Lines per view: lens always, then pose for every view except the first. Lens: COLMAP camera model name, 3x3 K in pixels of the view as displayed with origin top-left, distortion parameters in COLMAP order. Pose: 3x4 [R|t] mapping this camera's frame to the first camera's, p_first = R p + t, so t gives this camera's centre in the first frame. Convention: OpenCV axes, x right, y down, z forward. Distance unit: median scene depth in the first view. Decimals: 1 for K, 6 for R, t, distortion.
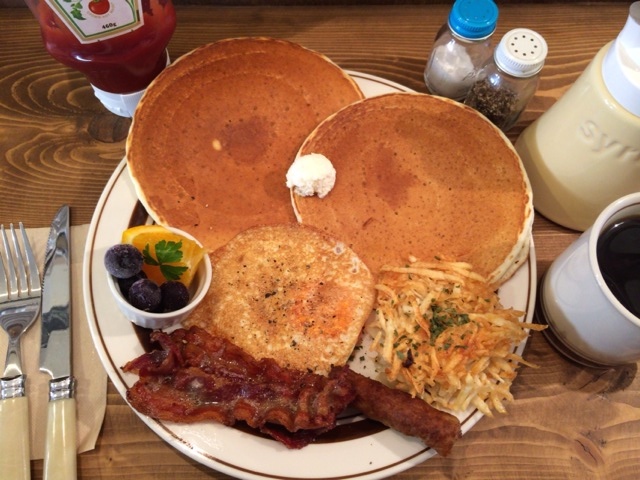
lens RADIAL K [[559.5, 0, 318.8], [0, 559.5, 235.1], [0, 0, 1]] dist [0.067638, -0.114872]
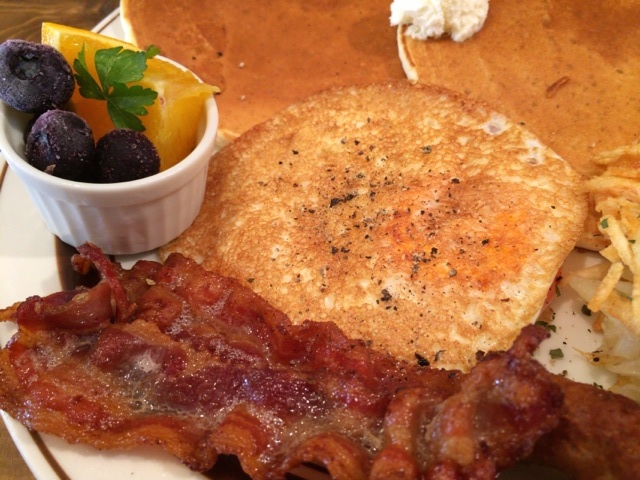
lens RADIAL K [[559.5, 0, 320.2], [0, 559.5, 241.8], [0, 0, 1]] dist [0.067638, -0.114872]
pose [[0.976969, 0.031110, -0.211100, -0.004792], [-0.072610, 0.978745, -0.191799, 0.228832], [0.200646, 0.202710, 0.958462, 0.559003]]
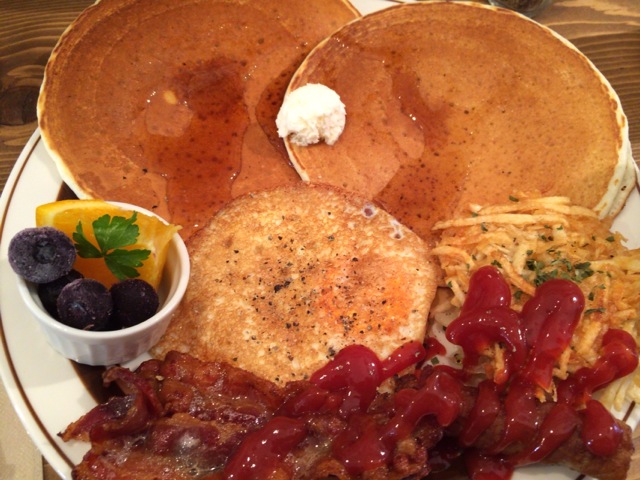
lens RADIAL K [[559.5, 0, 315.8], [0, 559.5, 237.7], [0, 0, 1]] dist [0.067638, -0.114872]
pose [[0.986547, -0.144045, 0.077302, -0.089681], [0.150808, 0.984435, -0.090249, 0.114990], [-0.063099, 0.100693, 0.992915, 0.336454]]
